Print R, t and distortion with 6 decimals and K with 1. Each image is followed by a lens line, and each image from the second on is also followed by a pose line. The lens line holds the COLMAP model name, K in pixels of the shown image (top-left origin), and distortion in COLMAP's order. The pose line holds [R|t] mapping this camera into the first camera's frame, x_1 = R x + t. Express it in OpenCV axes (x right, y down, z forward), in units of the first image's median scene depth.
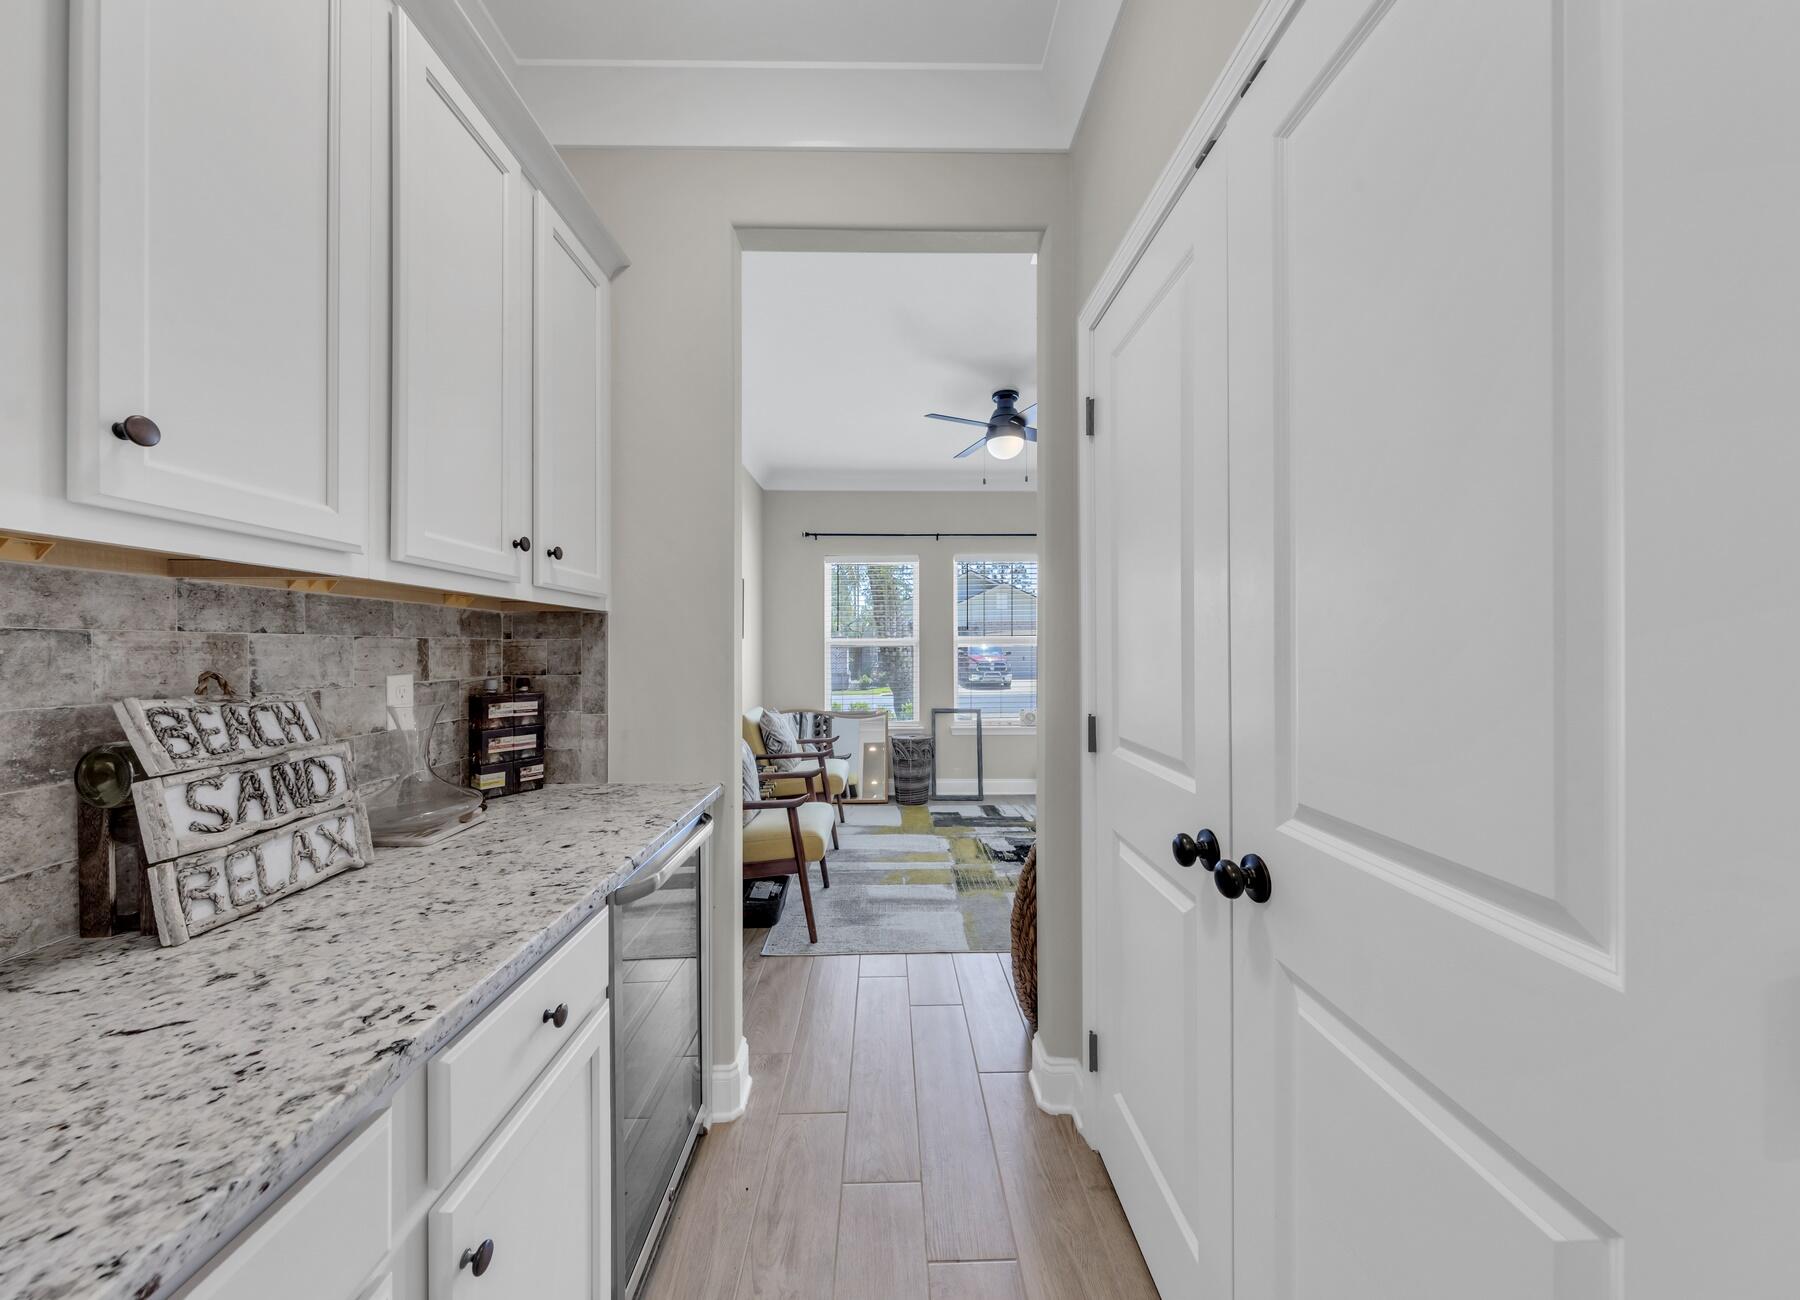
lens RADIAL K [[578.3, 0, 900.3], [0, 578.3, 647.8], [0, 0, 1]] dist [0.000669, 0.000212]
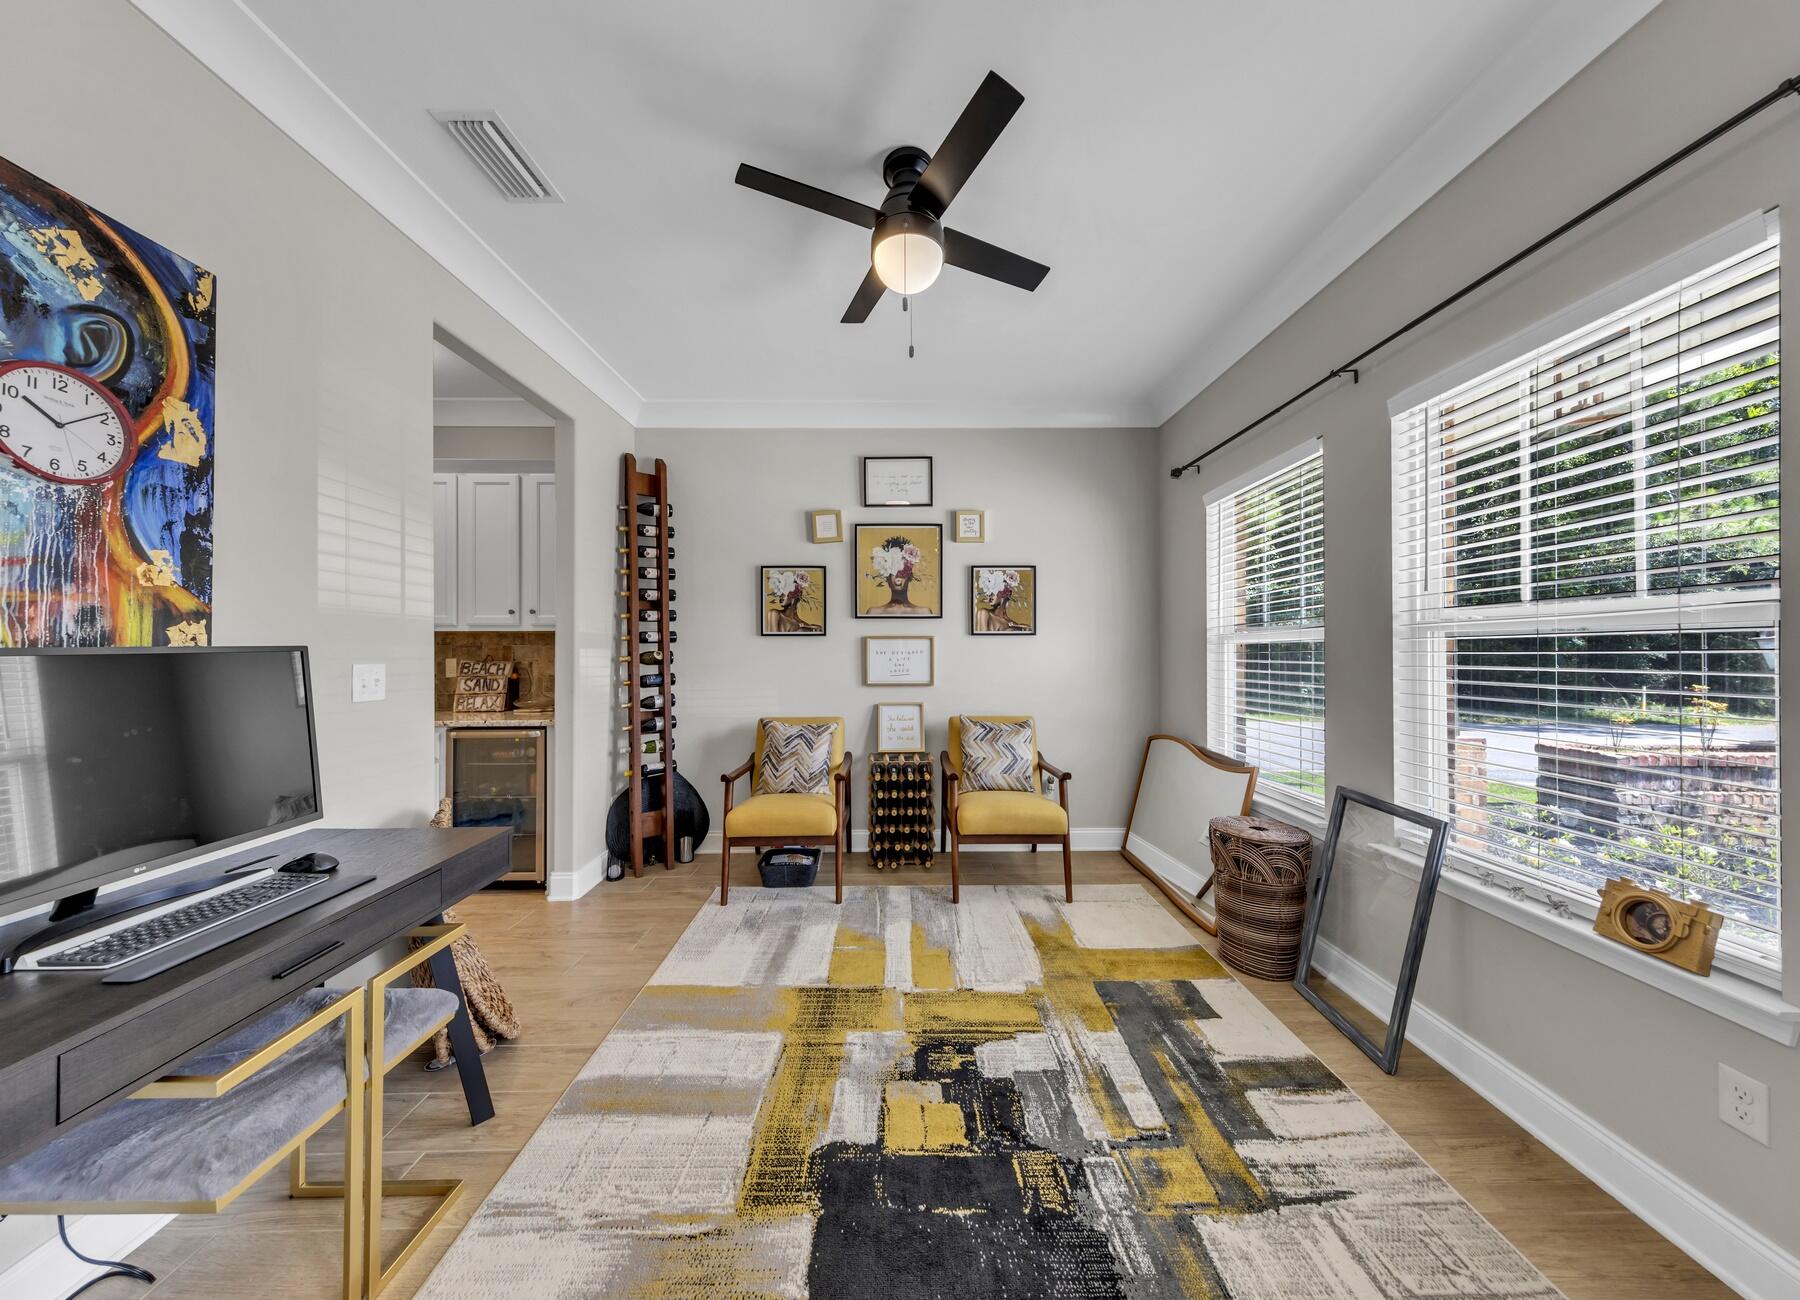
lens RADIAL K [[584.5, 0, 880.4], [0, 584.5, 647.1], [0, 0, 1]] dist [0.000437, 0.000004]
pose [[-0.036146, -0.004475, -0.999336, 1.658025], [0.004347, 0.999980, -0.004635, 0.010287], [0.999337, -0.004512, -0.036126, 2.271010]]
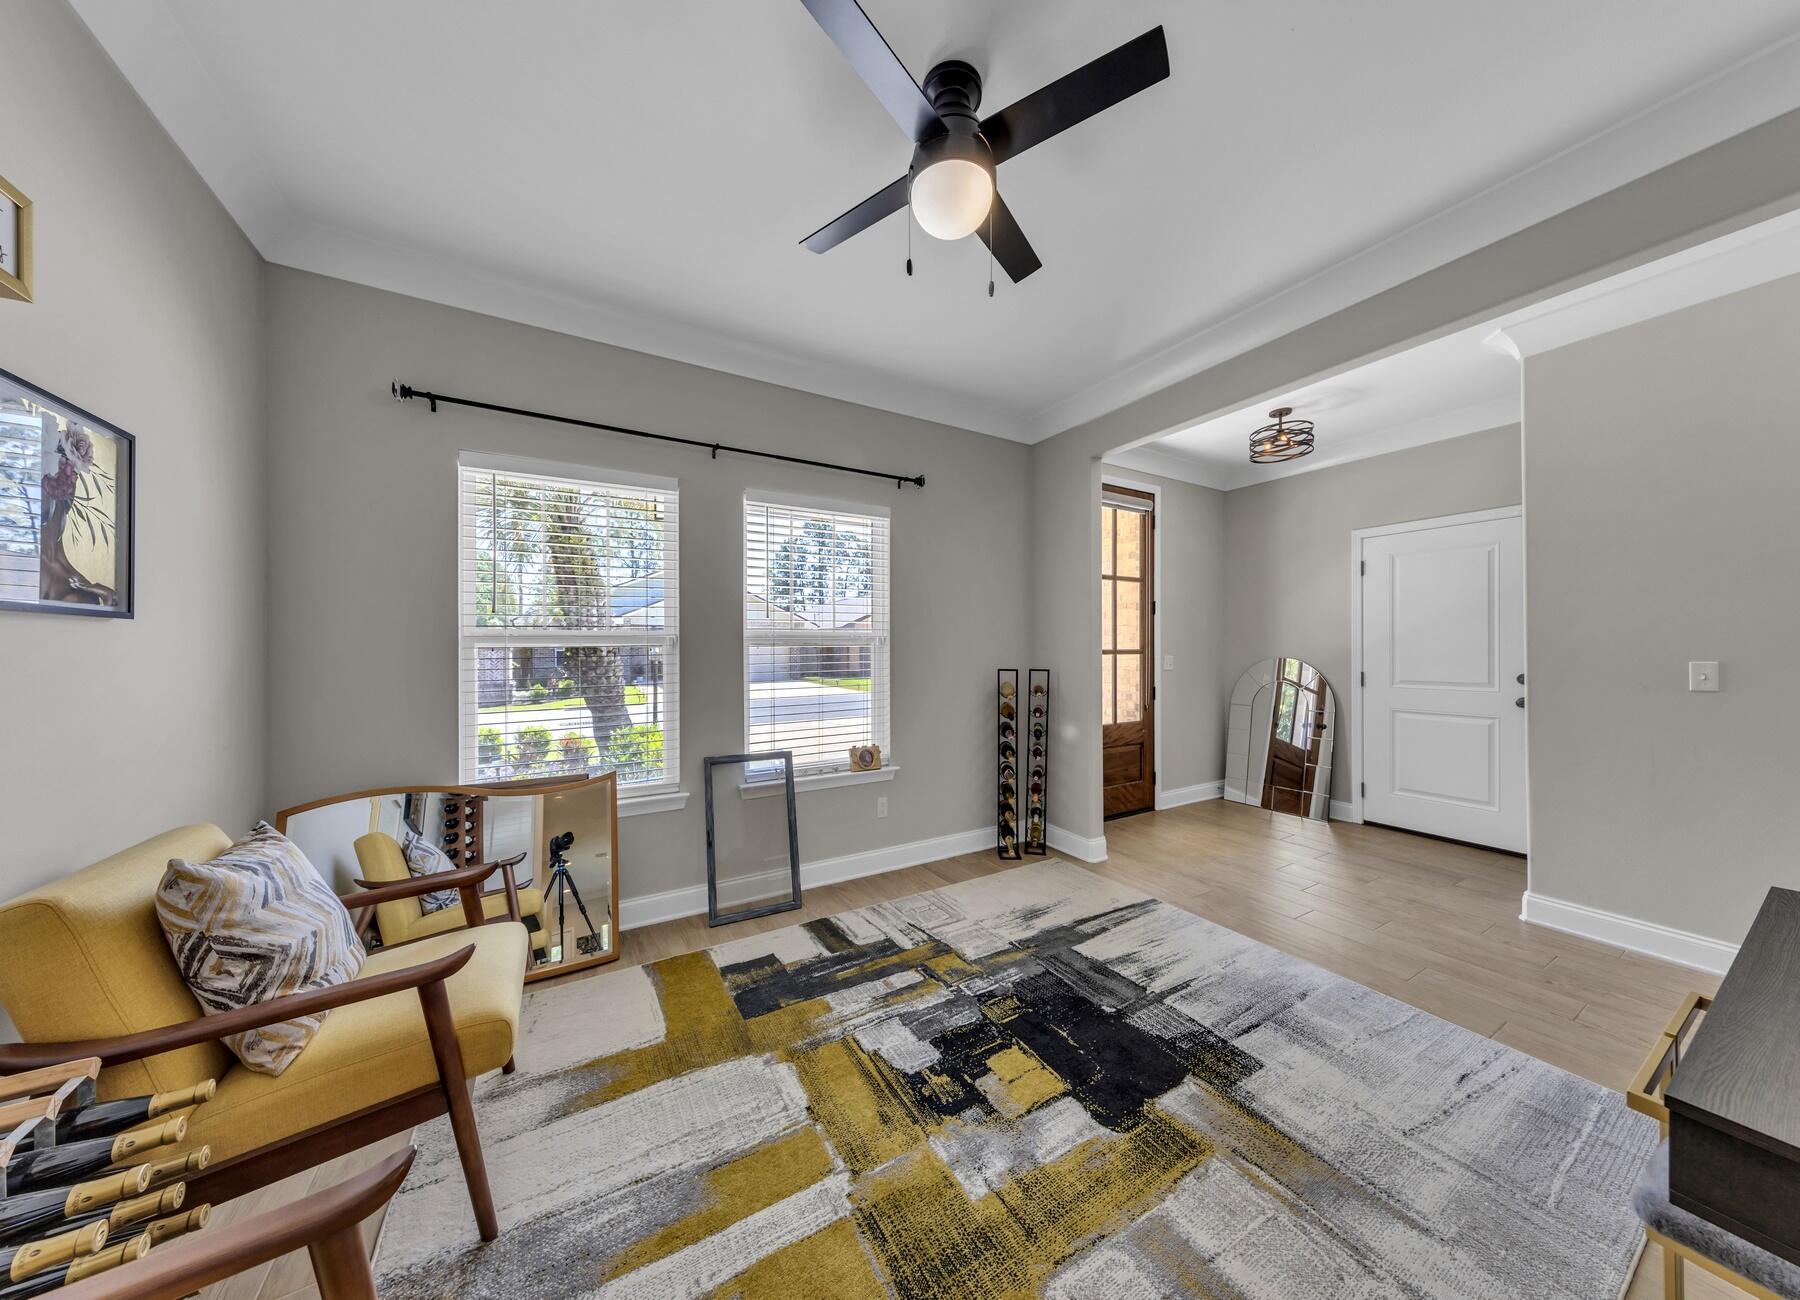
lens RADIAL K [[561.3, 0, 914.4], [0, 561.3, 649.6], [0, 0, 1]] dist [0.004670, -0.000134]
pose [[0.861142, -0.000681, 0.508364, -0.155230], [0.000857, 1.000000, -0.000111, 0.004578], [-0.508364, 0.000531, 0.861142, 1.445673]]
